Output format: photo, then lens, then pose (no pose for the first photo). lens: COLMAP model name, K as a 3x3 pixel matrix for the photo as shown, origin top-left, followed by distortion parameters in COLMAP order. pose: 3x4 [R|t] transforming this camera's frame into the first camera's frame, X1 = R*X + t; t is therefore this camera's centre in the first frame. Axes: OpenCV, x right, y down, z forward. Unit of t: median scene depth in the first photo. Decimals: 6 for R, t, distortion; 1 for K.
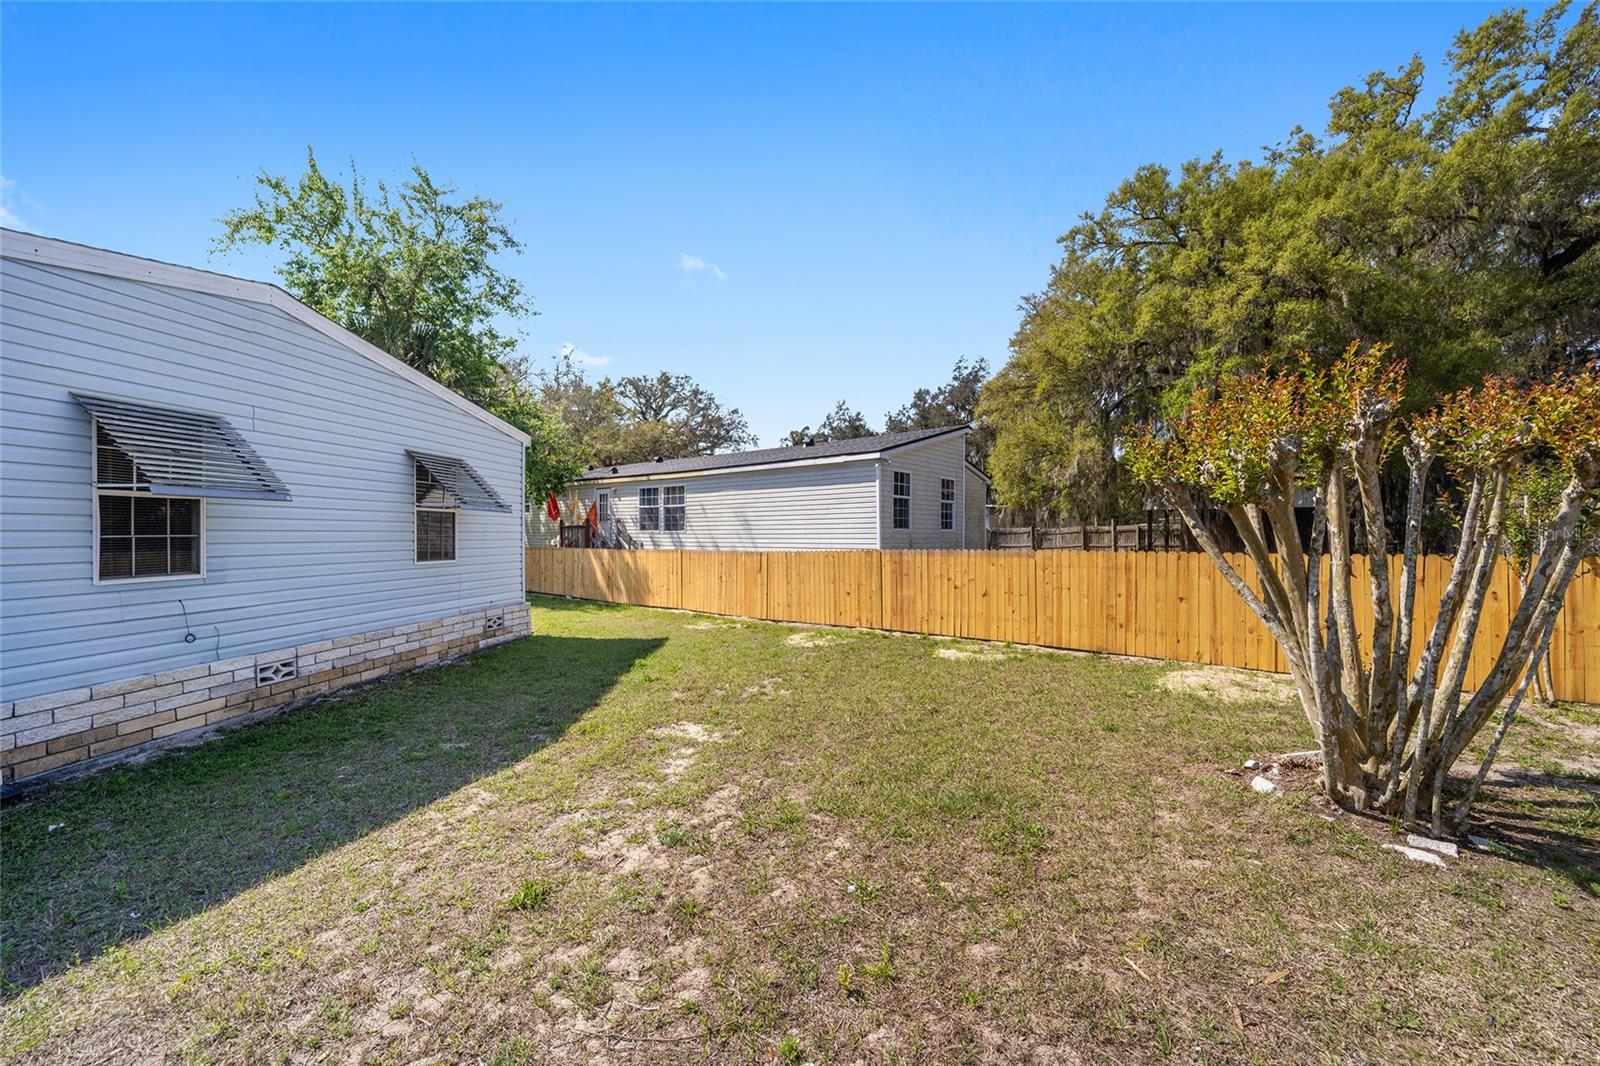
lens RADIAL K [[641.3, 0, 800.8], [0, 641.3, 536.1], [0, 0, 1]] dist [-0.006225, -0.000663]
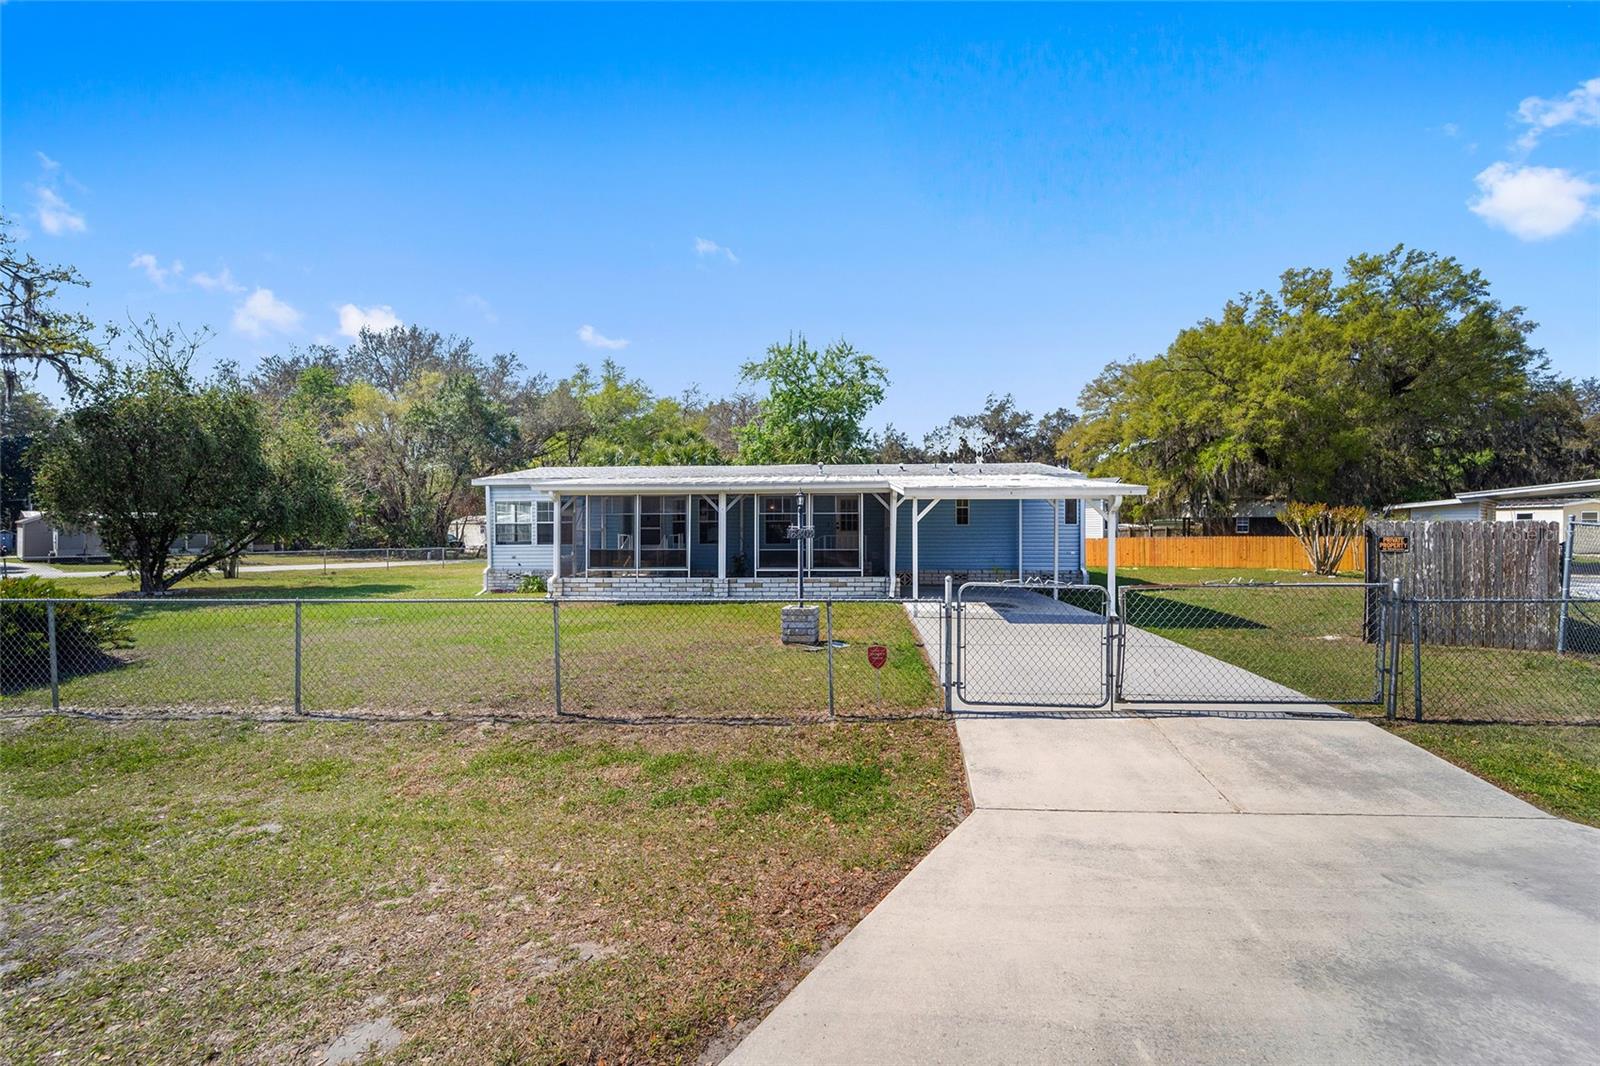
lens RADIAL K [[641.3, 0, 802.7], [0, 641.3, 530.4], [0, 0, 1]] dist [-0.006225, -0.000663]
pose [[0.997026, -0.005062, 0.076900, -0.839074], [0.005680, 0.999953, -0.007811, 0.002465], [-0.076856, 0.008224, 0.997008, -0.870278]]
